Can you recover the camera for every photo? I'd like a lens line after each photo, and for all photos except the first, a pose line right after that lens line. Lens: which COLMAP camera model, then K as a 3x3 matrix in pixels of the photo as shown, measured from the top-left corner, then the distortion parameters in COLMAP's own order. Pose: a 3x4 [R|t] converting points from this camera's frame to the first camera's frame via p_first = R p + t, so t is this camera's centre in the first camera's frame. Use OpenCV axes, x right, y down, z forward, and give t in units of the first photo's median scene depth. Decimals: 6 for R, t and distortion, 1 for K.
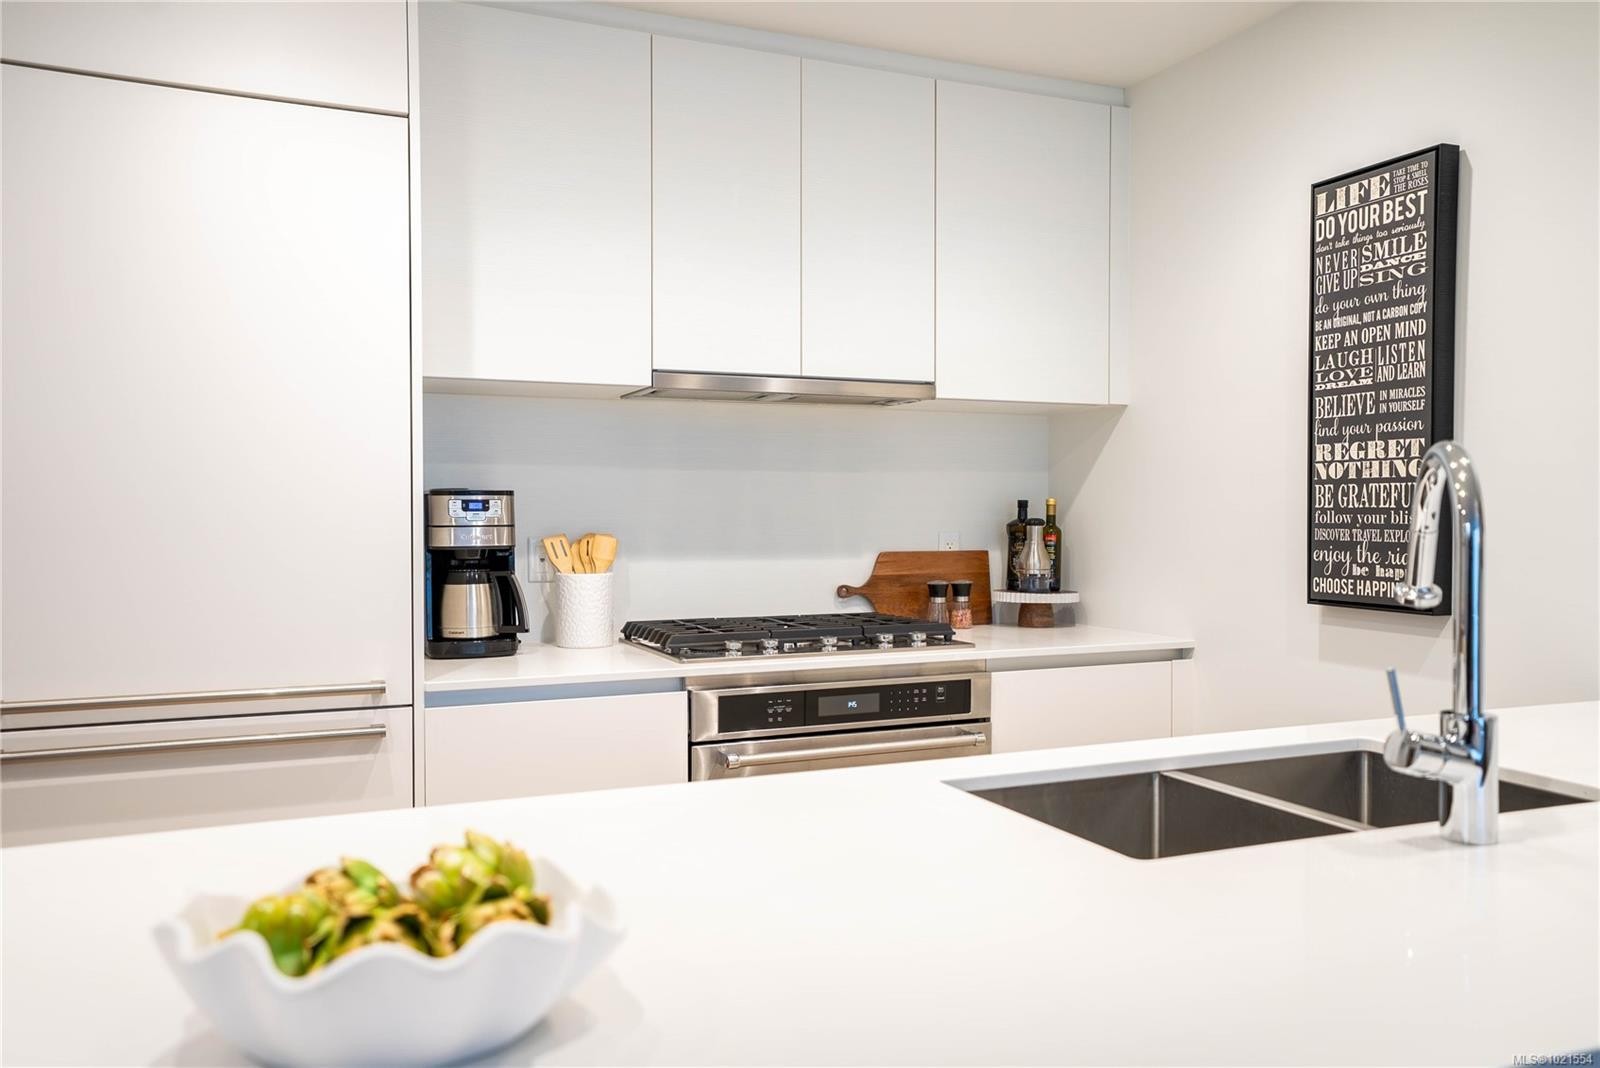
lens RADIAL K [[1238.2, 0, 800.0], [0, 1238.2, 534.0], [0, 0, 1]] dist [0.030772, 0.007416]
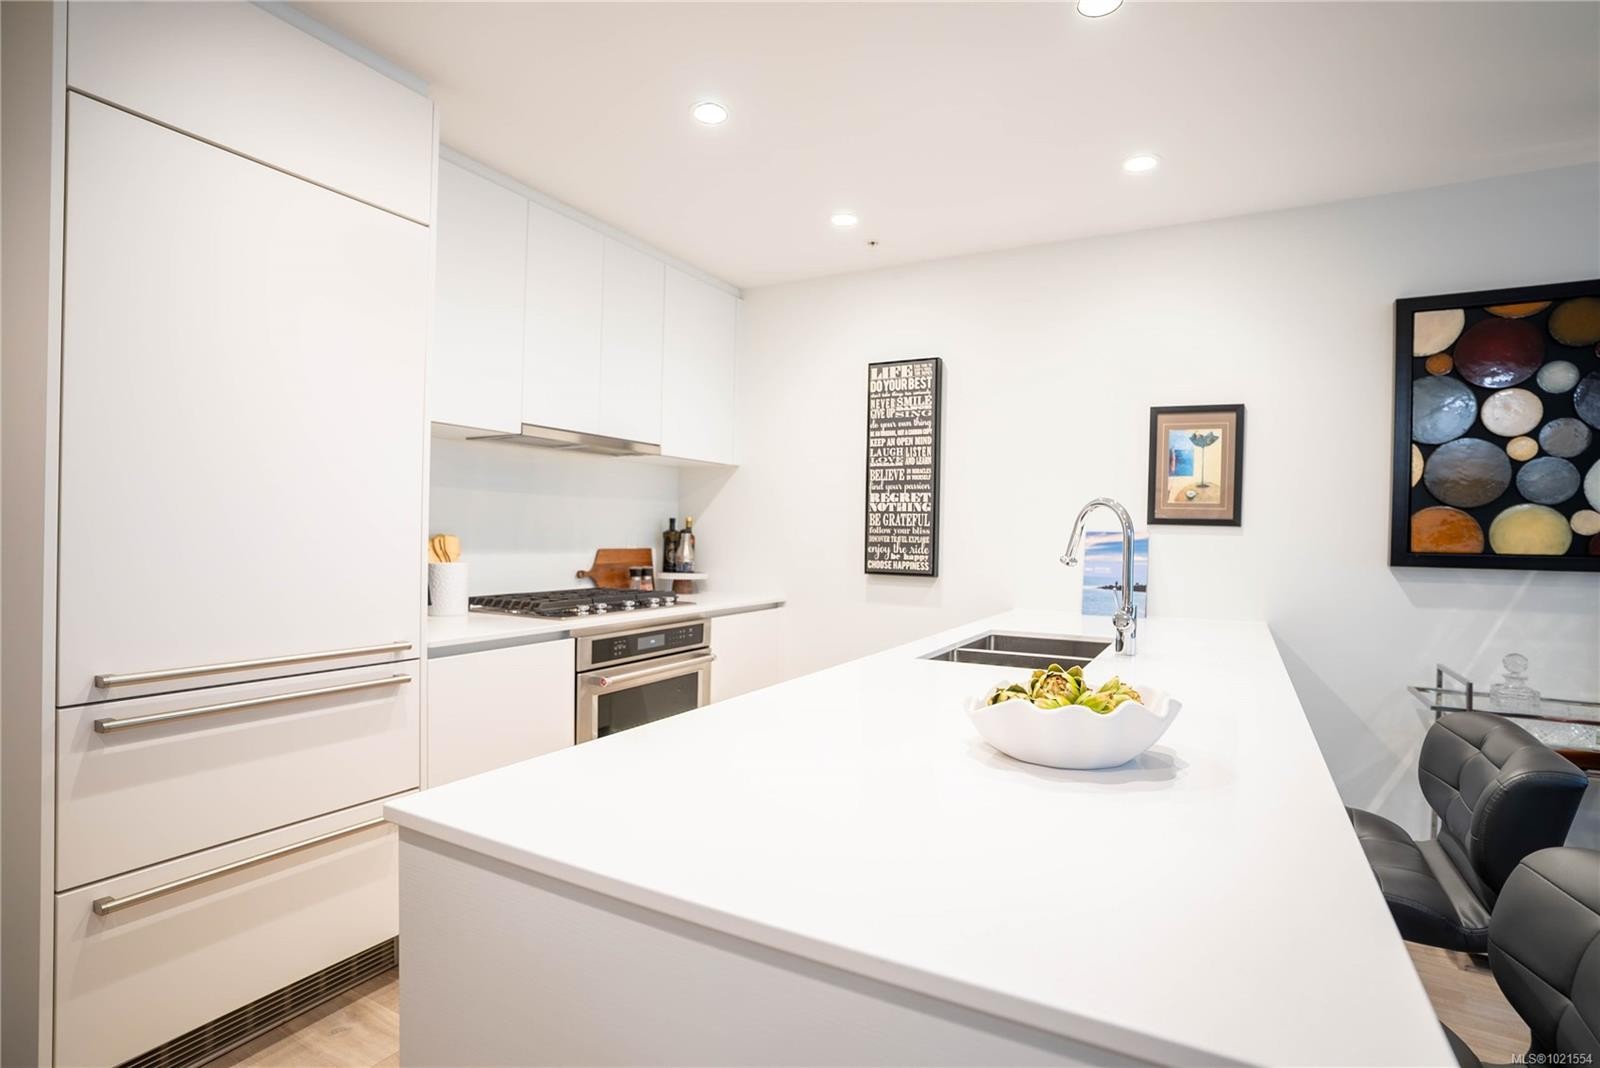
lens RADIAL K [[802.2, 0, 800.0], [0, 802.2, 534.0], [0, 0, 1]] dist [-0.078421, 0.036009]
pose [[0.789655, 0.012655, 0.613421, -0.465456], [-0.004787, 0.999884, -0.014466, 0.011975], [-0.613533, 0.008486, 0.789623, 0.063591]]
